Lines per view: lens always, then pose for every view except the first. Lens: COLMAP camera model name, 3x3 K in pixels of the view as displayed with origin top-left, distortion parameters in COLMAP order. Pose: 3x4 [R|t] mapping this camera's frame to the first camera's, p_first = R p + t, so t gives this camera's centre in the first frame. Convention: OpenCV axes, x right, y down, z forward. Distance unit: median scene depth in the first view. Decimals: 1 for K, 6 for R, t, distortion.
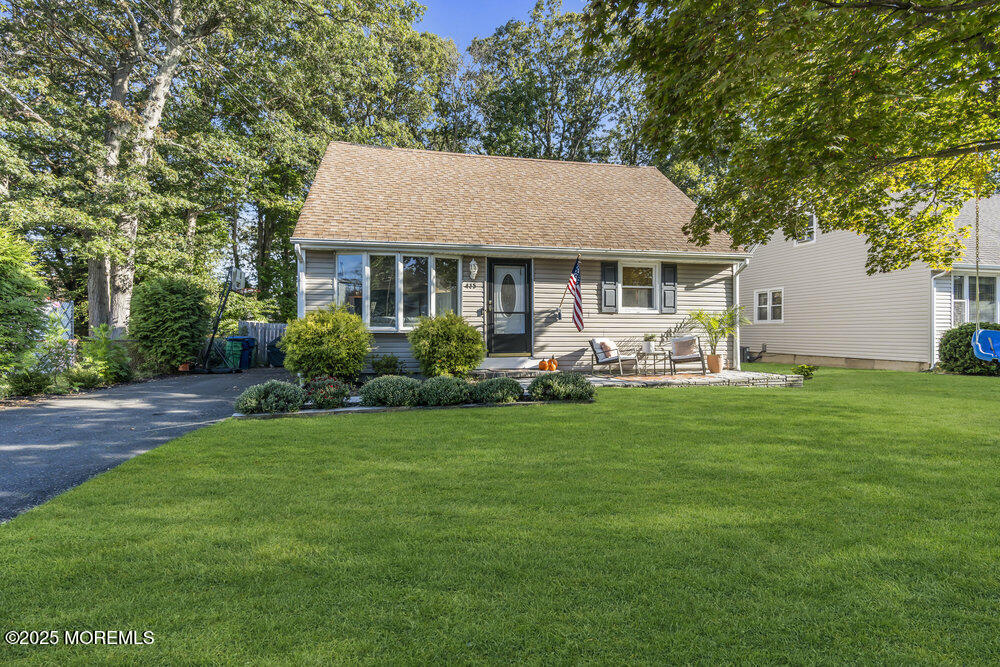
lens RADIAL K [[448.9, 0, 499.5], [0, 448.9, 331.0], [0, 0, 1]] dist [-0.007418, 0.001328]
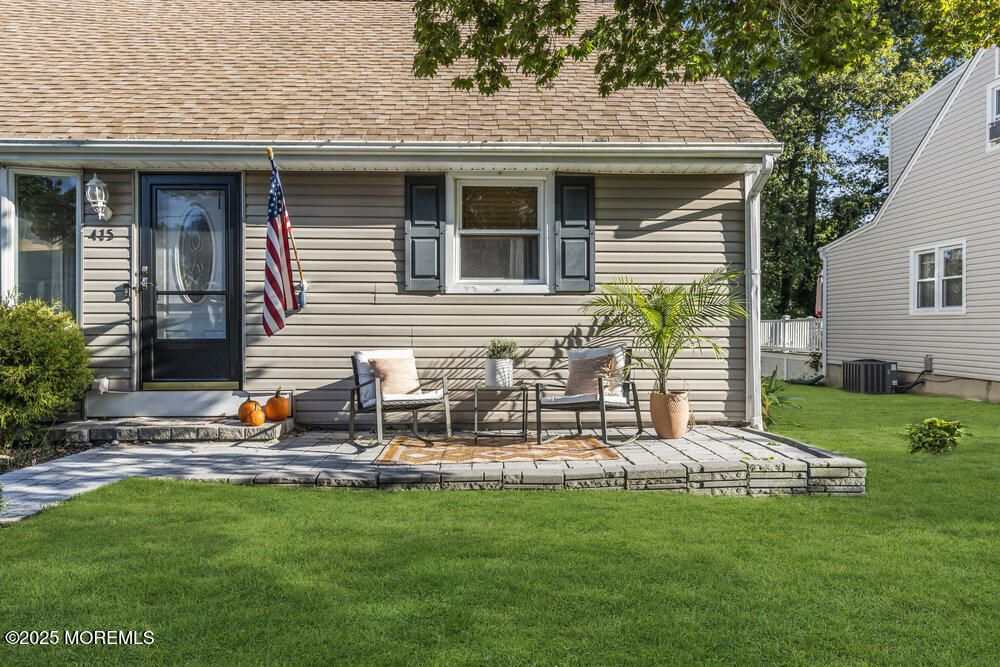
lens RADIAL K [[630.5, 0, 498.3], [0, 630.5, 328.2], [0, 0, 1]] dist [0.004988, 0.002116]
pose [[0.985531, 0.000992, -0.169495, 0.421660], [-0.000368, 0.999993, 0.003709, -0.007270], [0.169497, -0.003593, 0.985524, 0.407992]]
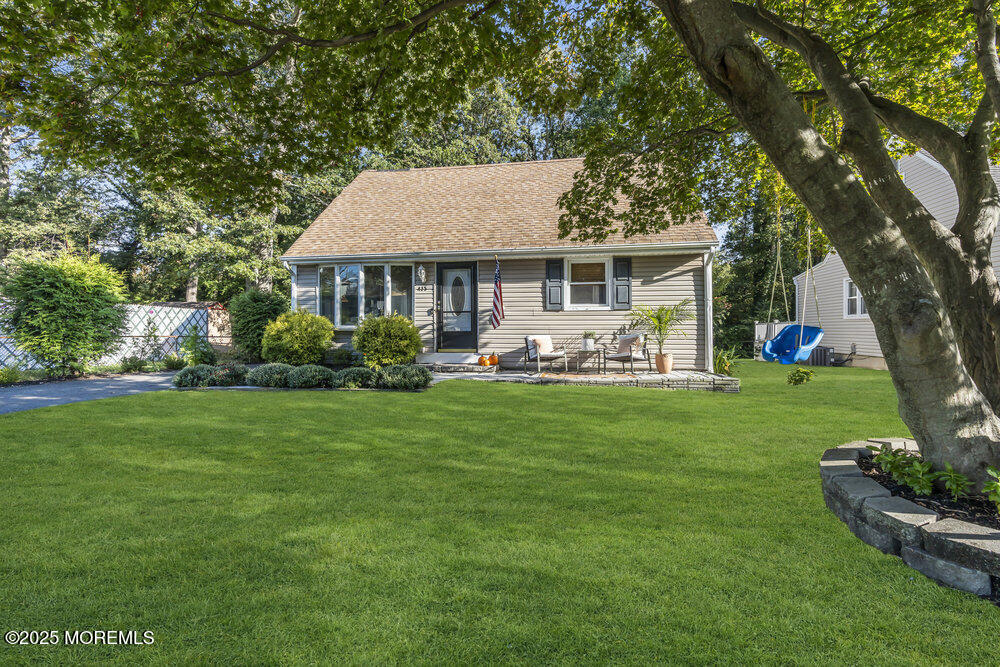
lens RADIAL K [[448.9, 0, 499.5], [0, 448.9, 331.0], [0, 0, 1]] dist [-0.007418, 0.001328]
pose [[0.933129, -0.002215, -0.359535, 0.492381], [0.003102, 0.999993, 0.001888, 0.003472], [0.359528, -0.002877, 0.933130, 0.020005]]
